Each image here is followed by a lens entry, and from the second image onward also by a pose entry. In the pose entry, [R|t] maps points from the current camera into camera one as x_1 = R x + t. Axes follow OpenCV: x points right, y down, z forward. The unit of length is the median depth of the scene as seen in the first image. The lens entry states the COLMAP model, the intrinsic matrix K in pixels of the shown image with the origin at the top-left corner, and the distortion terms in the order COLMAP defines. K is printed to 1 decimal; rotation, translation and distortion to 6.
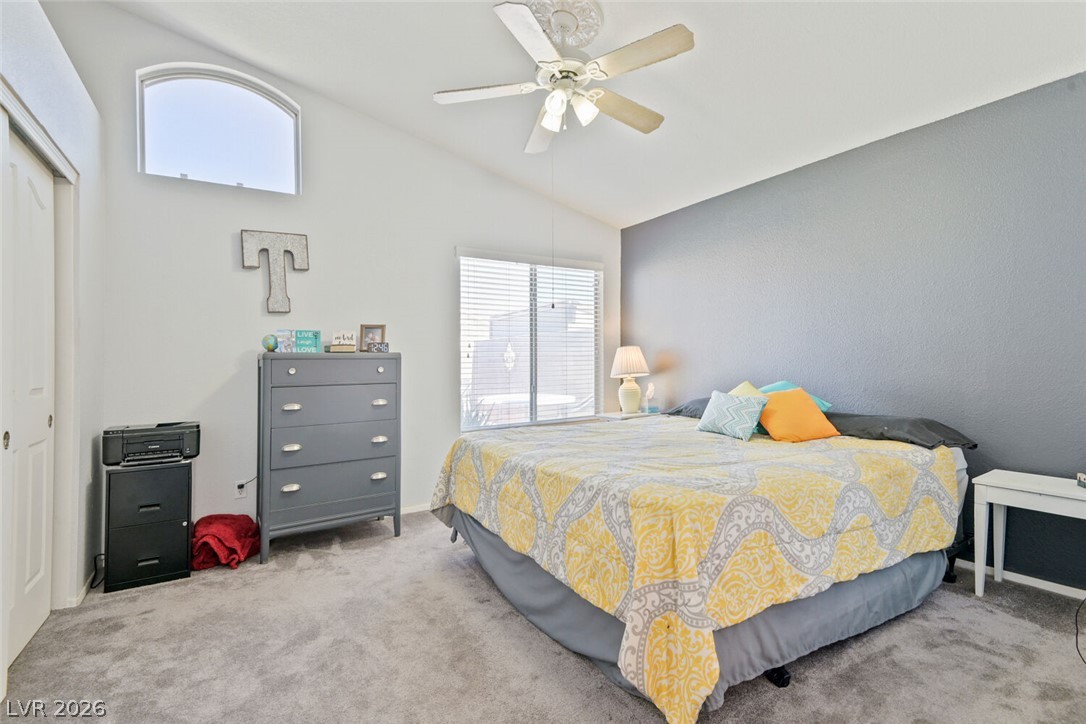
lens RADIAL K [[493.4, 0, 545.9], [0, 493.4, 354.7], [0, 0, 1]] dist [0.024914, -0.020265]
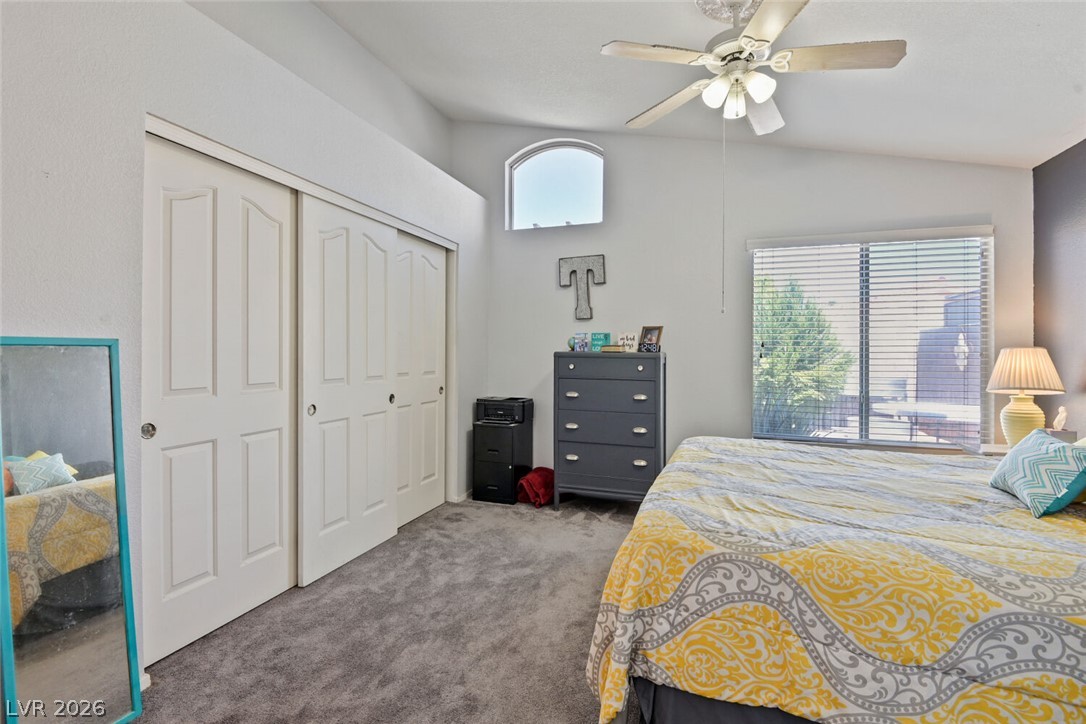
lens RADIAL K [[510.1, 0, 548.2], [0, 510.1, 339.0], [0, 0, 1]] dist [0.020221, -0.016349]
pose [[0.628817, 0.003799, -0.777544, 0.514069], [-0.007483, 0.999971, -0.001166, -0.038854], [0.777517, 0.006551, 0.628828, 0.134934]]
